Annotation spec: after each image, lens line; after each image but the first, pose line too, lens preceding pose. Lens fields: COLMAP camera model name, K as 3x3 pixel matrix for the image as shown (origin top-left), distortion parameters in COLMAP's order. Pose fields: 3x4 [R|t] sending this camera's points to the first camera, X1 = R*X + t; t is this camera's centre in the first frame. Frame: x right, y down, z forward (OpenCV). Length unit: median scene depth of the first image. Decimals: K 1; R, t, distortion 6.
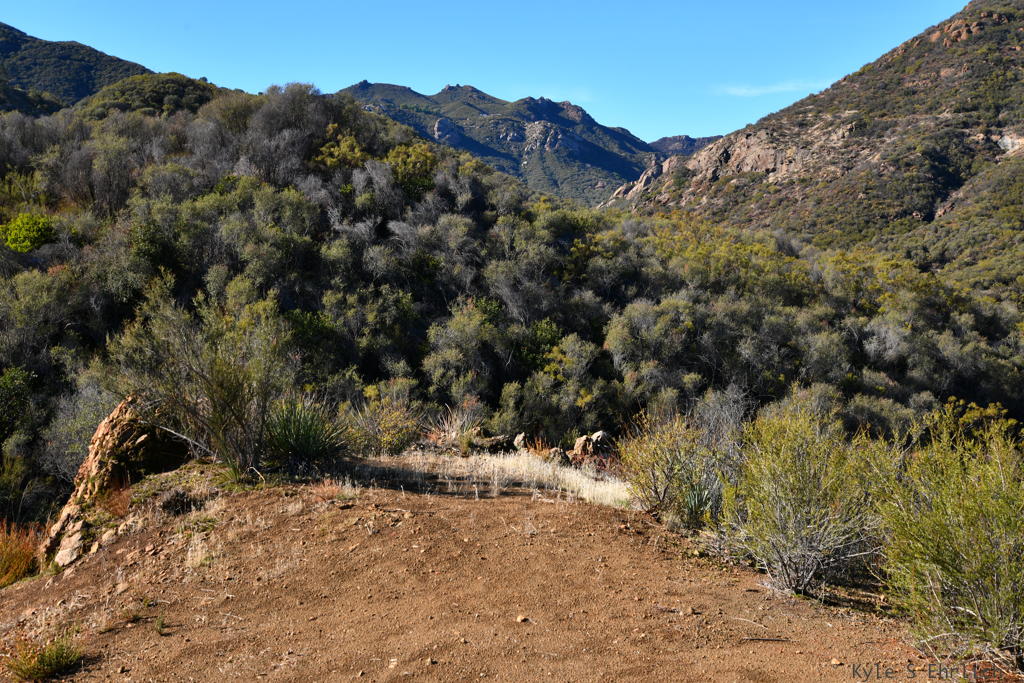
lens RADIAL K [[1291.8, 0, 527.1], [0, 1291.8, 348.2], [0, 0, 1]] dist [-0.033871, 0.000000]
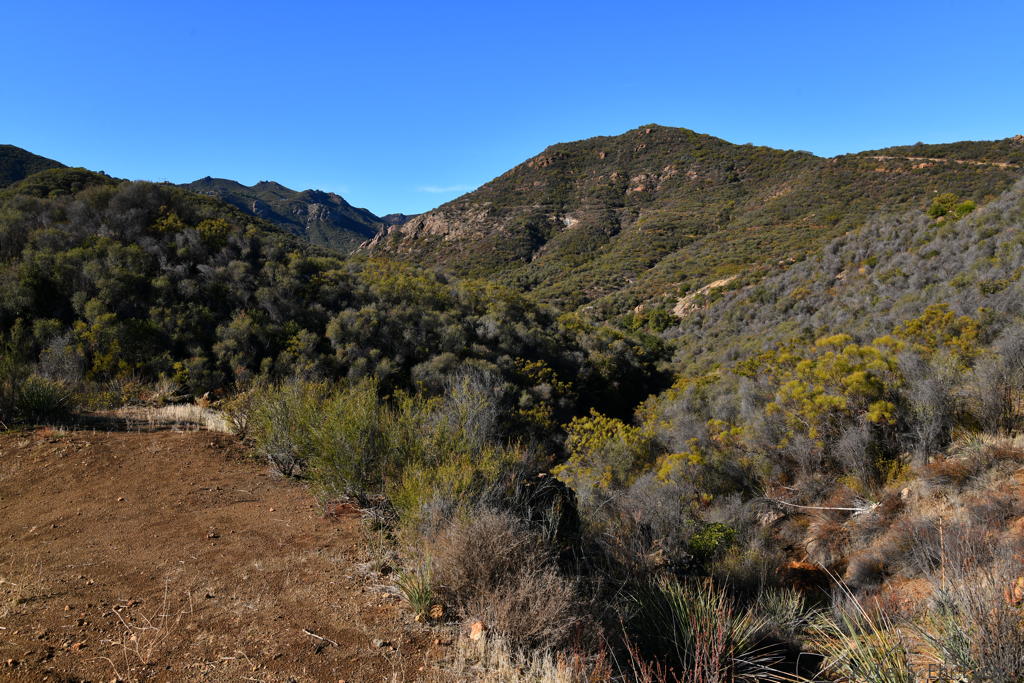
lens RADIAL K [[714.7, 0, 522.6], [0, 714.7, 341.6], [0, 0, 1]] dist [-0.033170, 0.003845]
pose [[0.958929, -0.025314, 0.282515, 0.040240], [0.021423, 0.999628, 0.016854, -0.003345], [-0.282837, -0.010109, 0.959115, -0.021213]]
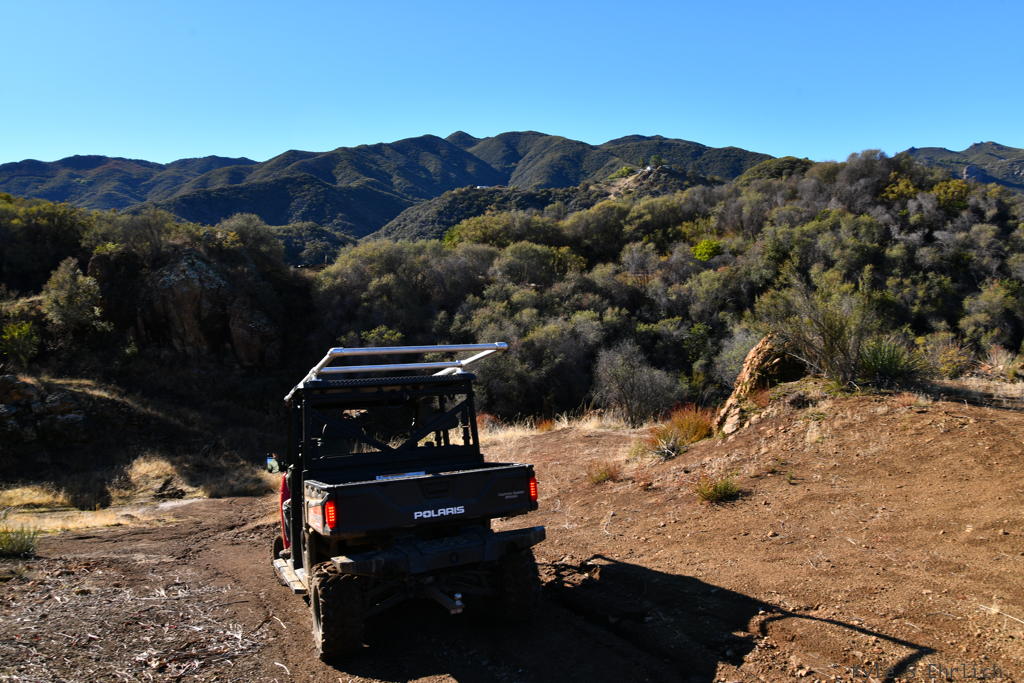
lens RADIAL K [[714.7, 0, 504.8], [0, 714.7, 341.2], [0, 0, 1]] dist [-0.033170, 0.003845]
pose [[0.799024, 0.022731, -0.600869, -0.007643], [-0.001194, 0.999343, 0.036217, 0.003066], [0.601297, -0.028221, 0.798527, 0.017330]]
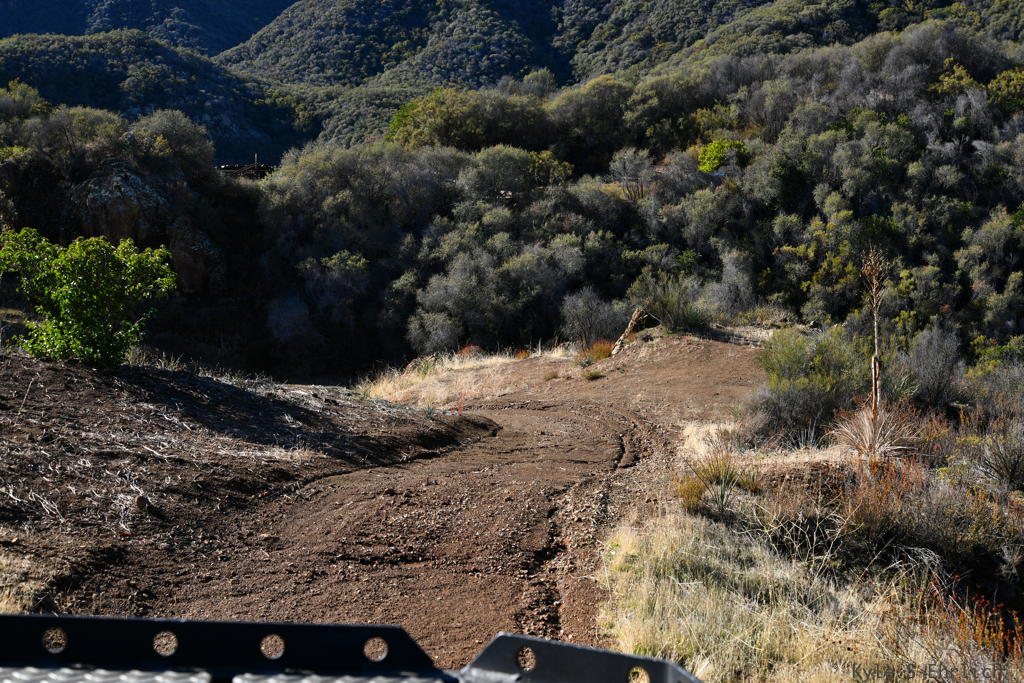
lens RADIAL K [[1177.0, 0, 507.7], [0, 1177.0, 333.0], [0, 0, 1]] dist [0.070174, 0.000000]
pose [[0.823283, 0.077630, -0.562298, 0.219767], [-0.010103, 0.992451, 0.122224, -0.049708], [0.567541, -0.094944, 0.817852, -0.319168]]
